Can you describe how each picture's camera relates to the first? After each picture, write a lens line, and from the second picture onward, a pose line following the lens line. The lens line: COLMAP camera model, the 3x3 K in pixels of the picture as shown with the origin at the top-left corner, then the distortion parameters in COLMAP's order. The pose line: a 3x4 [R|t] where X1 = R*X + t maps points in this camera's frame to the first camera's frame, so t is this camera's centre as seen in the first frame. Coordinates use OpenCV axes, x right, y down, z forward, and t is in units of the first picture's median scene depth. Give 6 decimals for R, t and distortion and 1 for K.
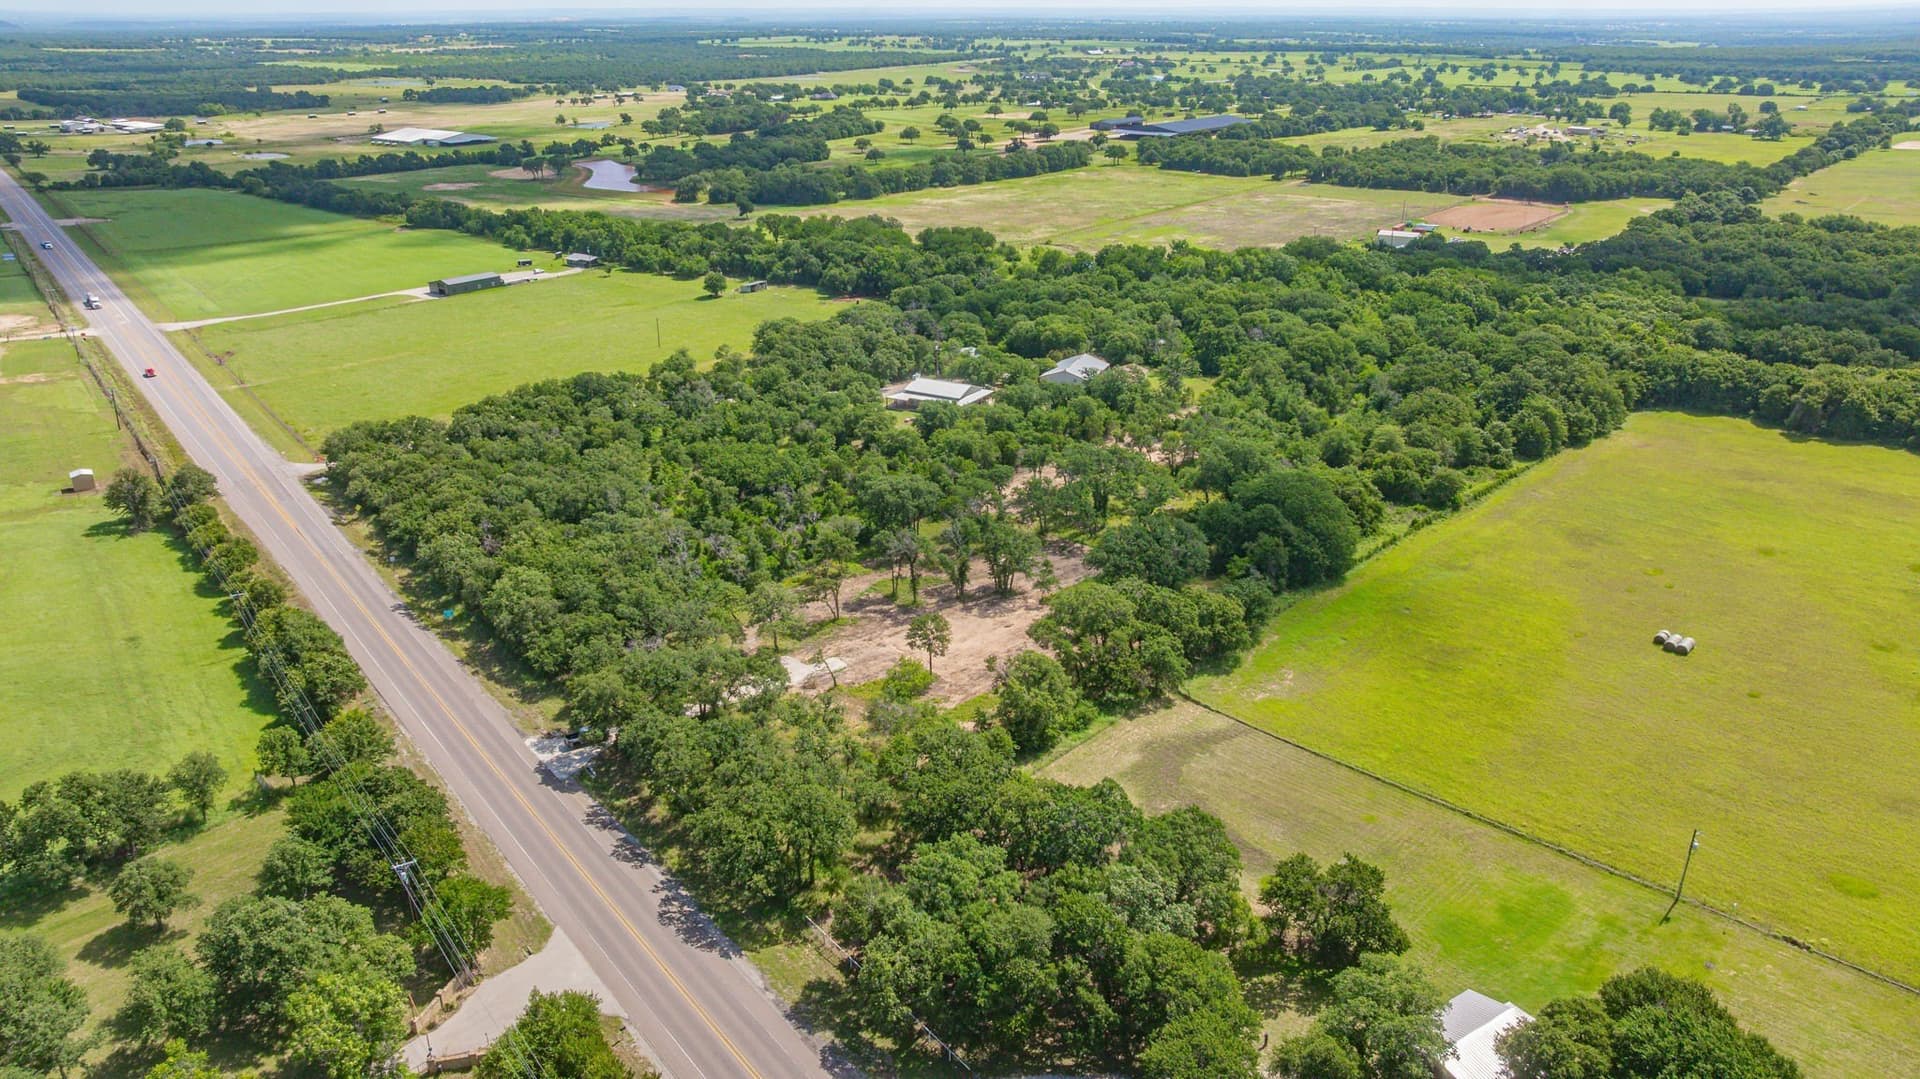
lens RADIAL K [[1354.4, 0, 957.5], [0, 1354.4, 541.4], [0, 0, 1]] dist [-0.046609, 0.044674]
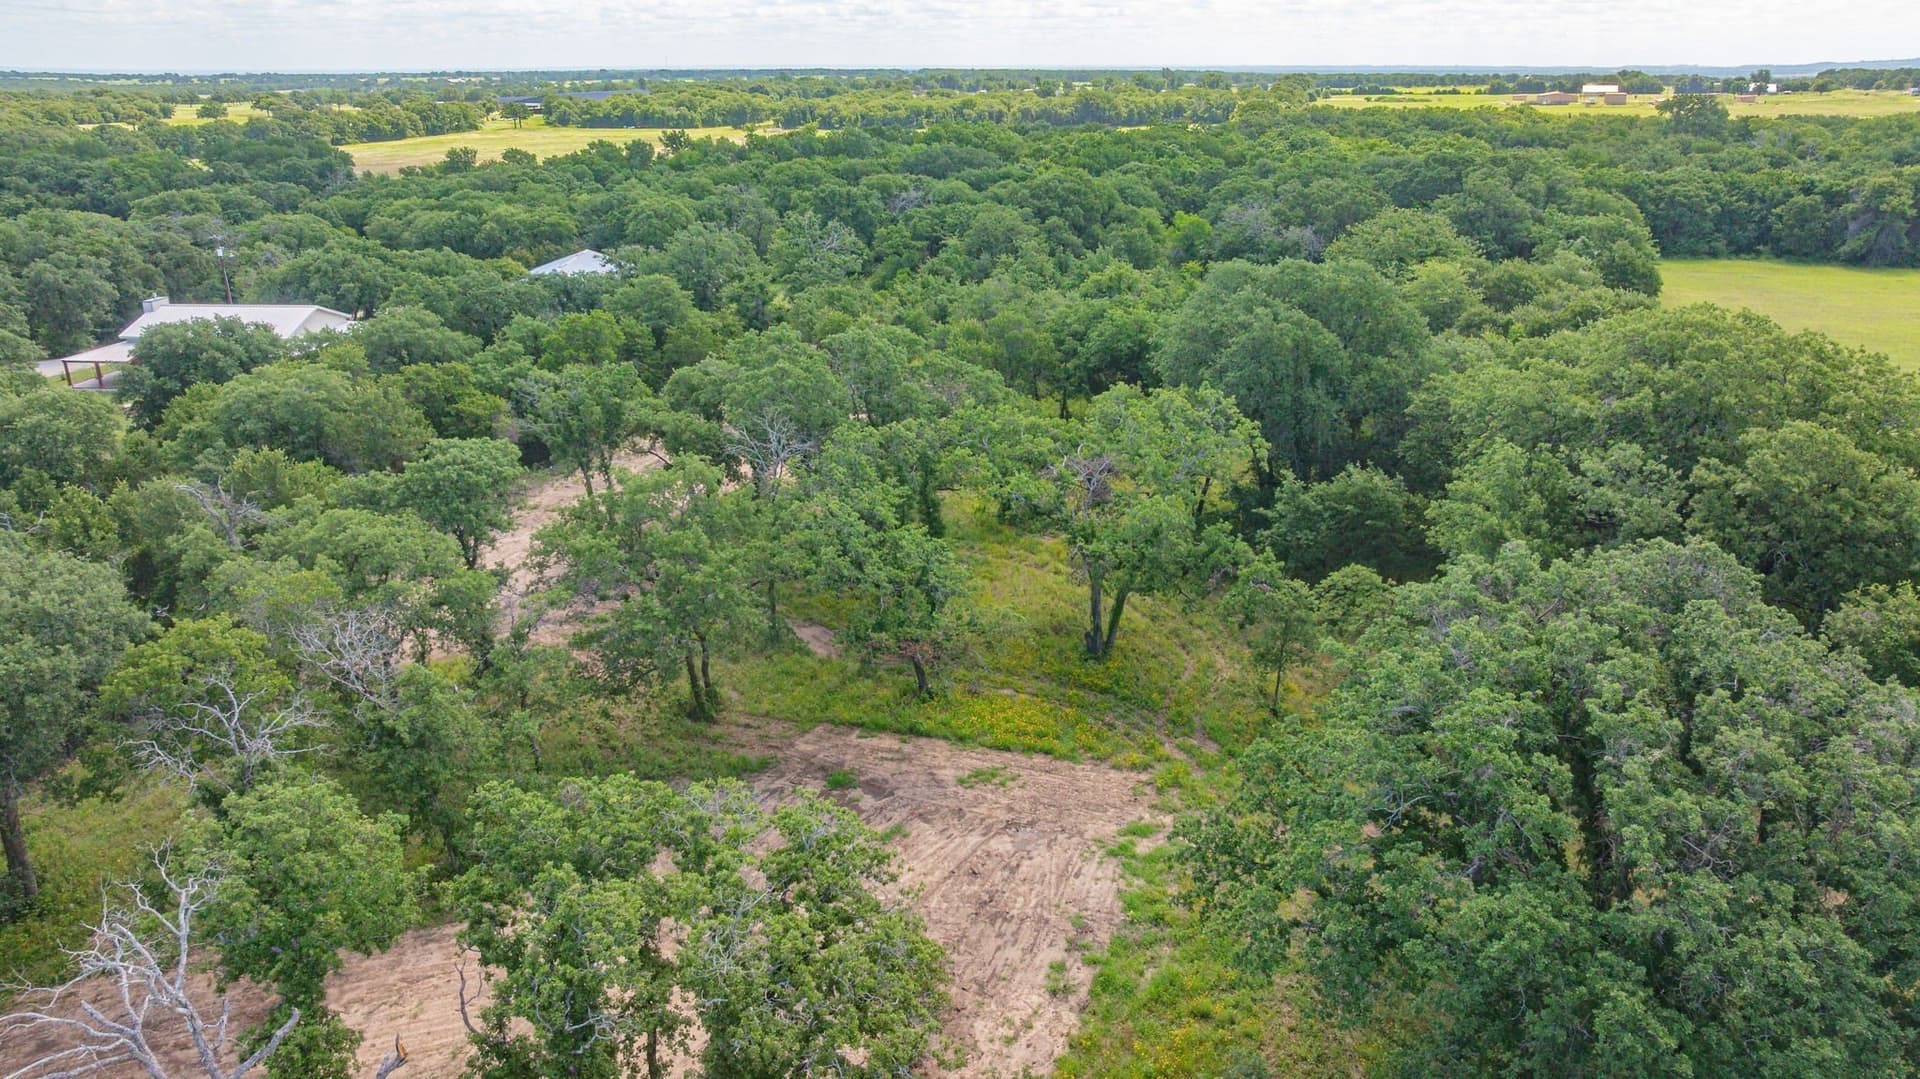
lens RADIAL K [[1354.4, 0, 968.4], [0, 1354.4, 532.9], [0, 0, 1]] dist [-0.046609, 0.044674]
pose [[0.901120, -0.140556, 0.410154, 0.017390], [0.159600, 0.987104, -0.012375, -0.026980], [-0.403126, 0.076612, 0.911932, 0.815873]]
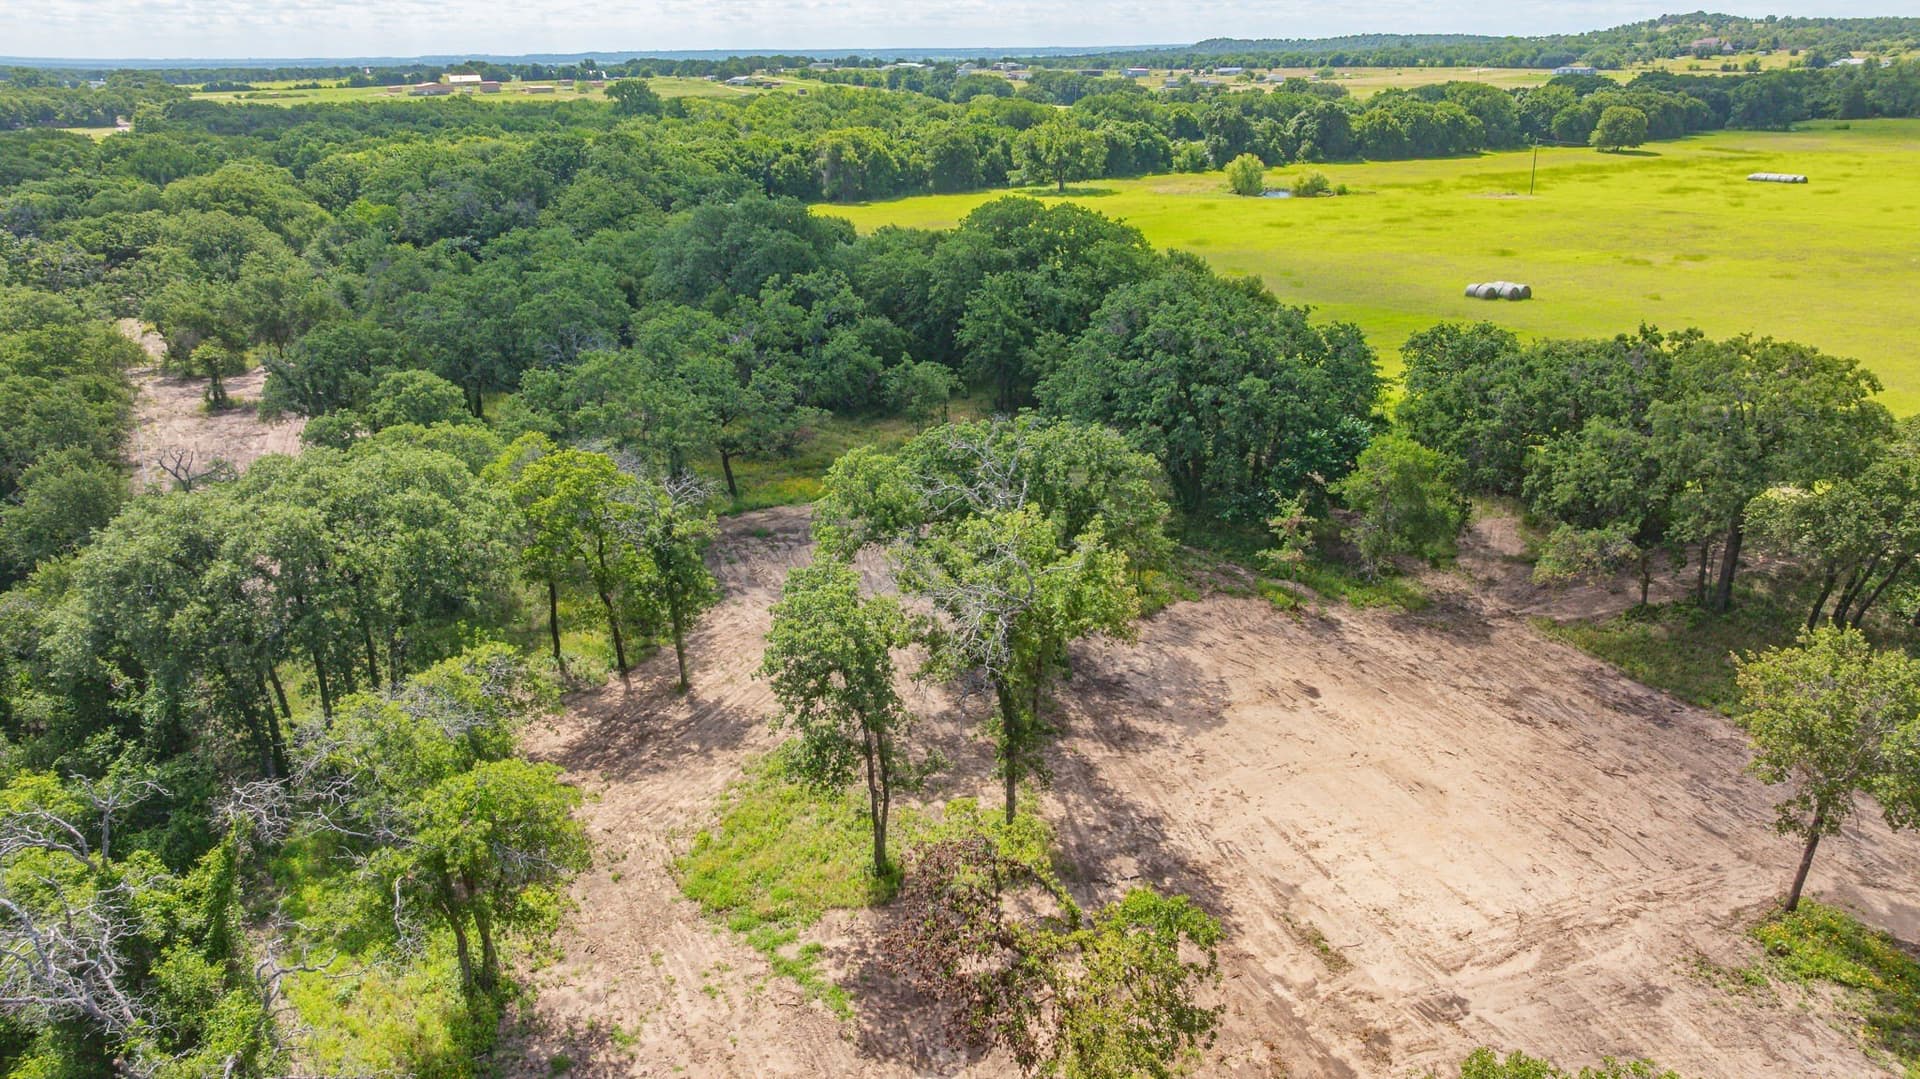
lens RADIAL K [[1354.4, 0, 959.7], [0, 1354.4, 530.2], [0, 0, 1]] dist [-0.046609, 0.044674]
pose [[0.318803, -0.314684, 0.894057, -0.200193], [0.354008, 0.914546, 0.195664, -0.042400], [-0.879229, 0.254126, 0.402961, 0.843887]]
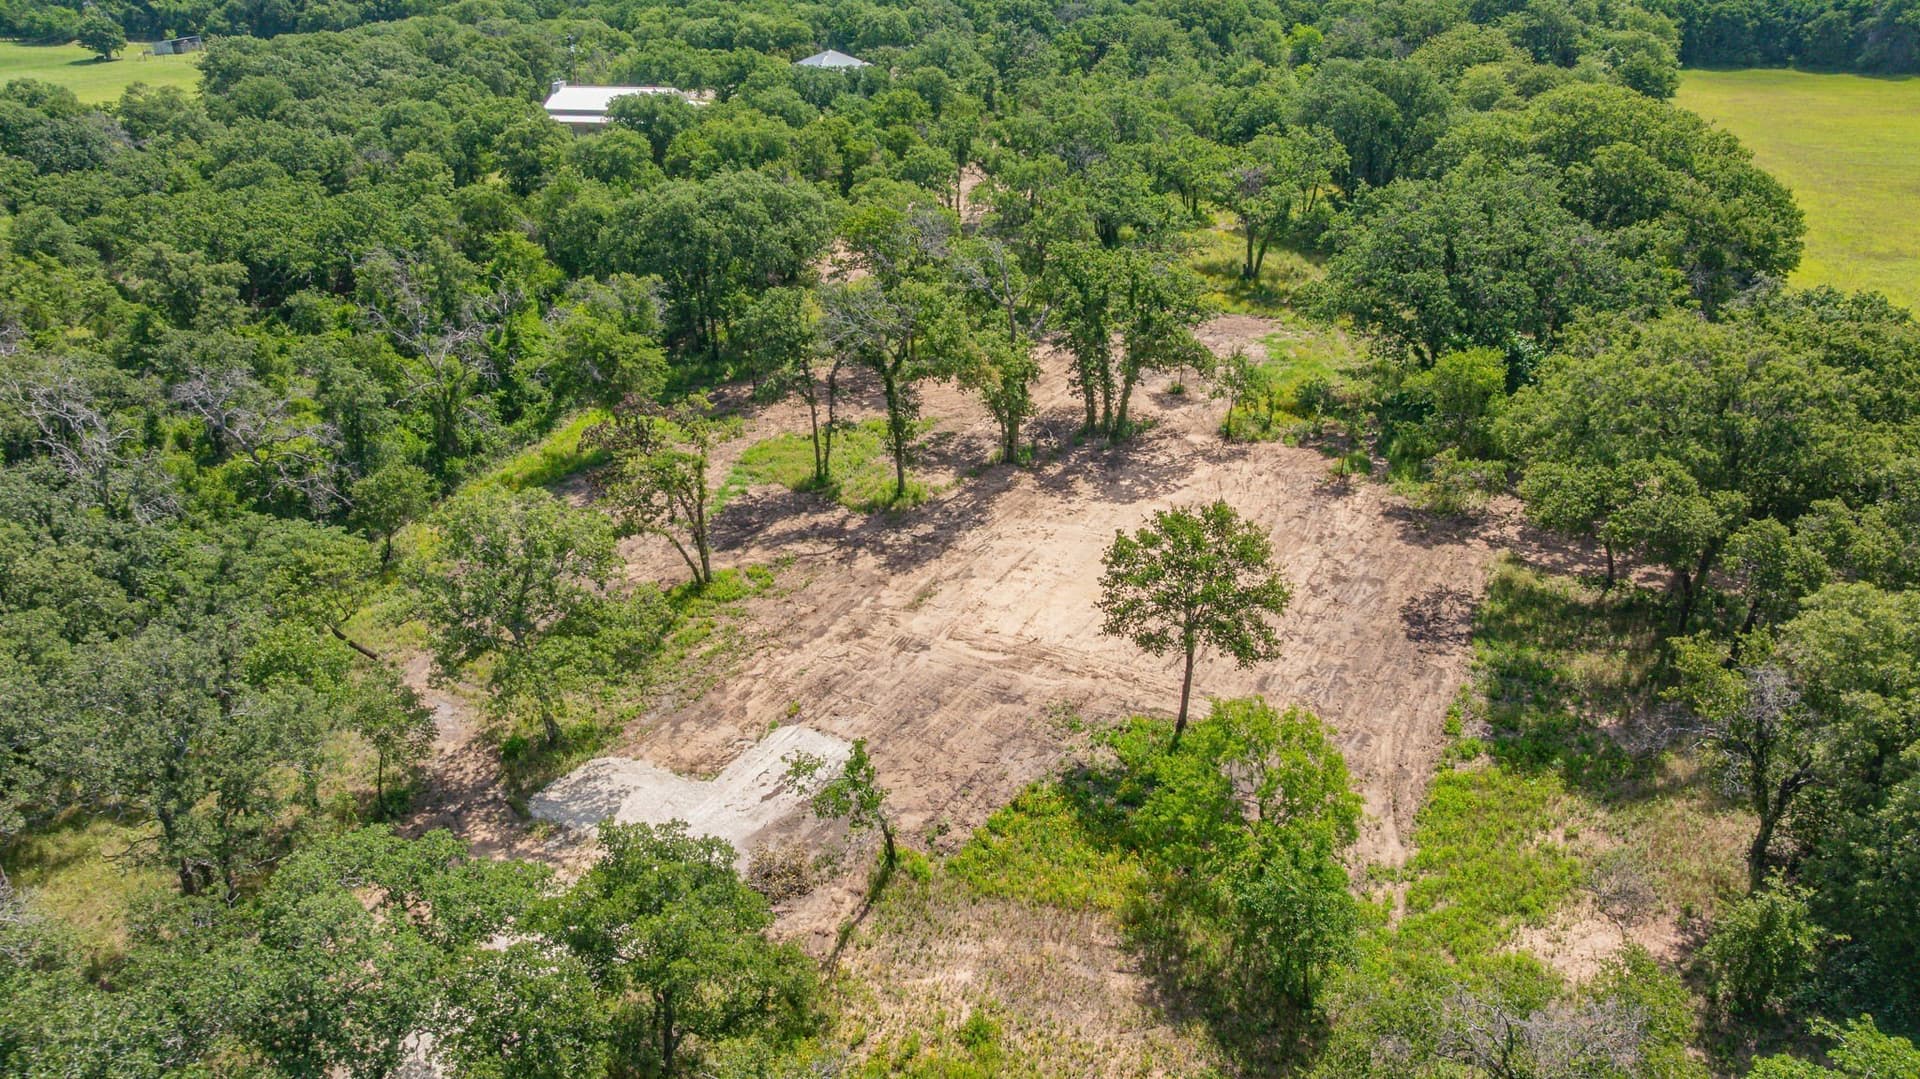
lens RADIAL K [[1354.4, 0, 960.4], [0, 1354.4, 542.6], [0, 0, 1]] dist [-0.046609, 0.044674]
pose [[0.929698, -0.166877, 0.328350, -0.121616], [0.135998, 0.984008, 0.115032, 0.019607], [-0.342295, -0.062290, 0.937526, 0.630363]]
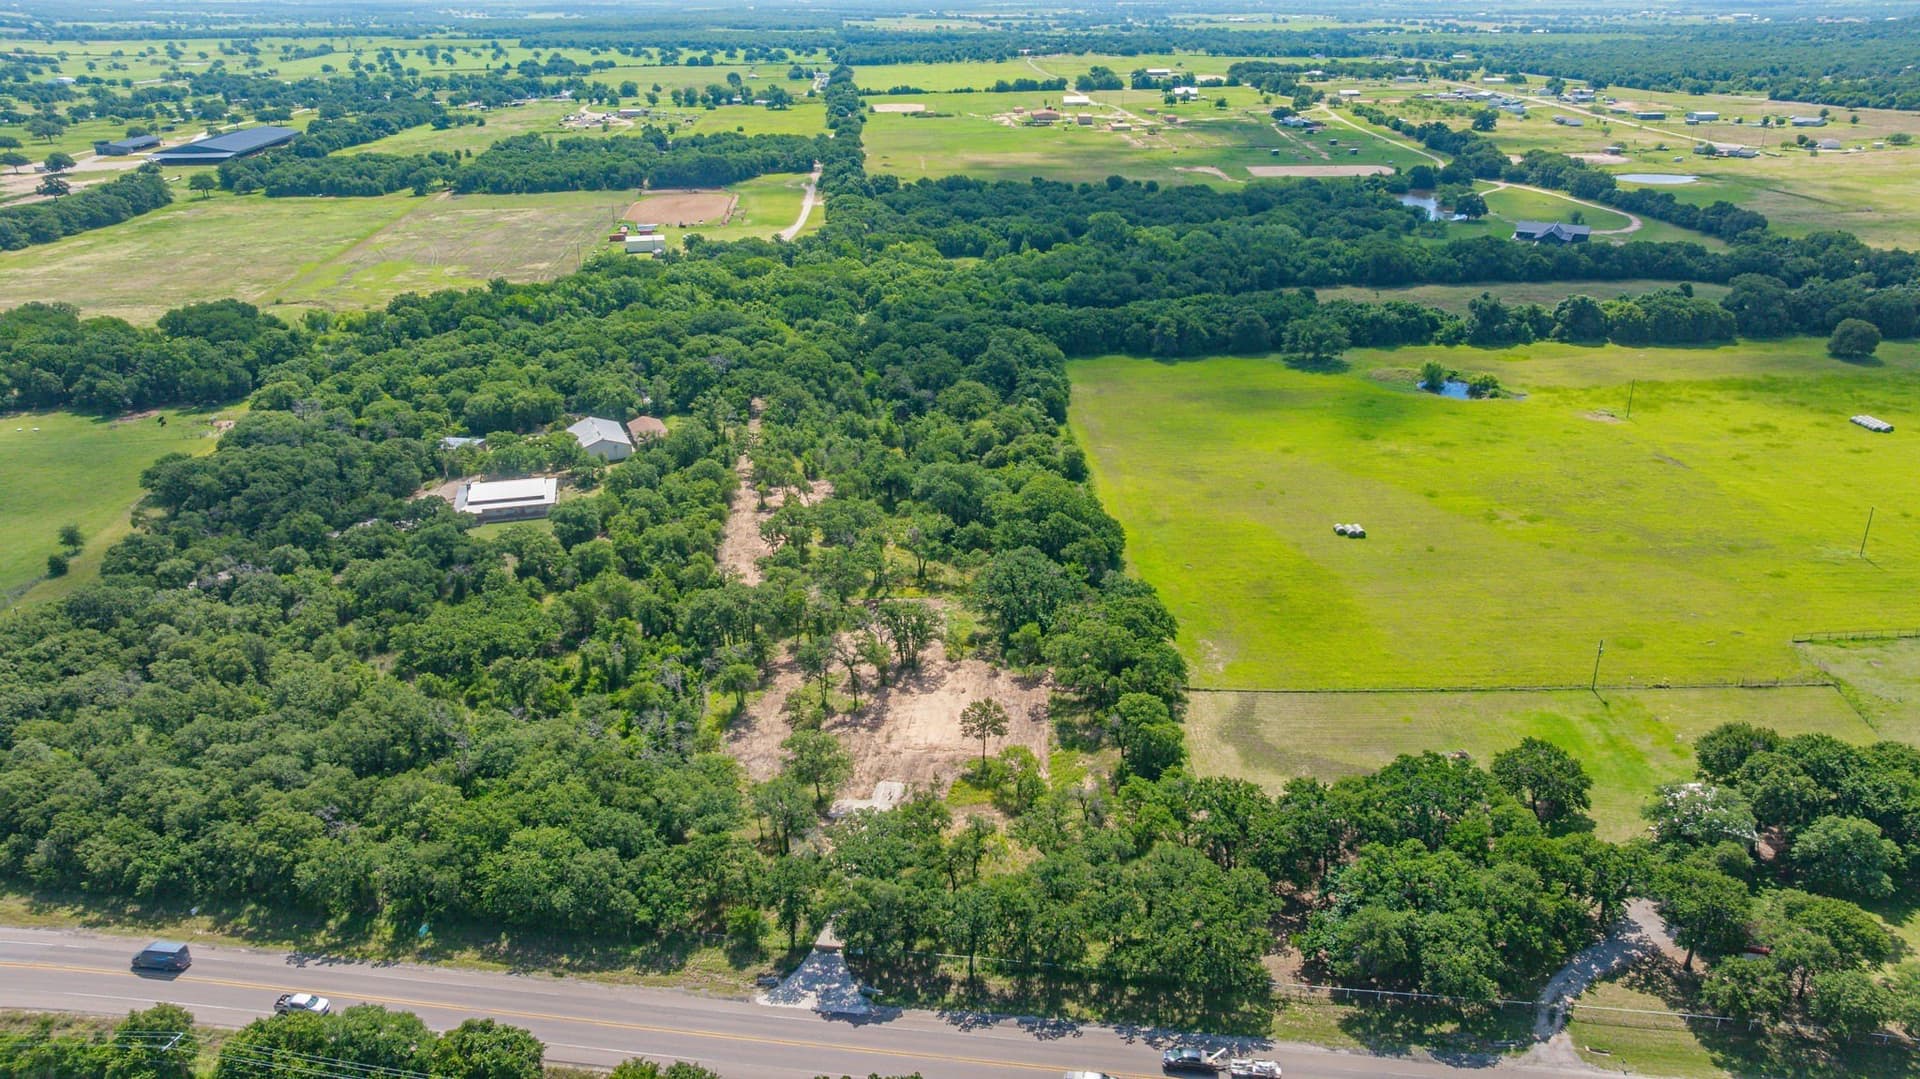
lens RADIAL K [[1354.4, 0, 959.7], [0, 1354.4, 537.0], [0, 0, 1]] dist [-0.046609, 0.044674]
pose [[0.713113, -0.271277, 0.646435, -0.534398], [0.260158, 0.958656, 0.115308, -0.151203], [-0.650989, 0.085947, 0.754205, 0.193247]]
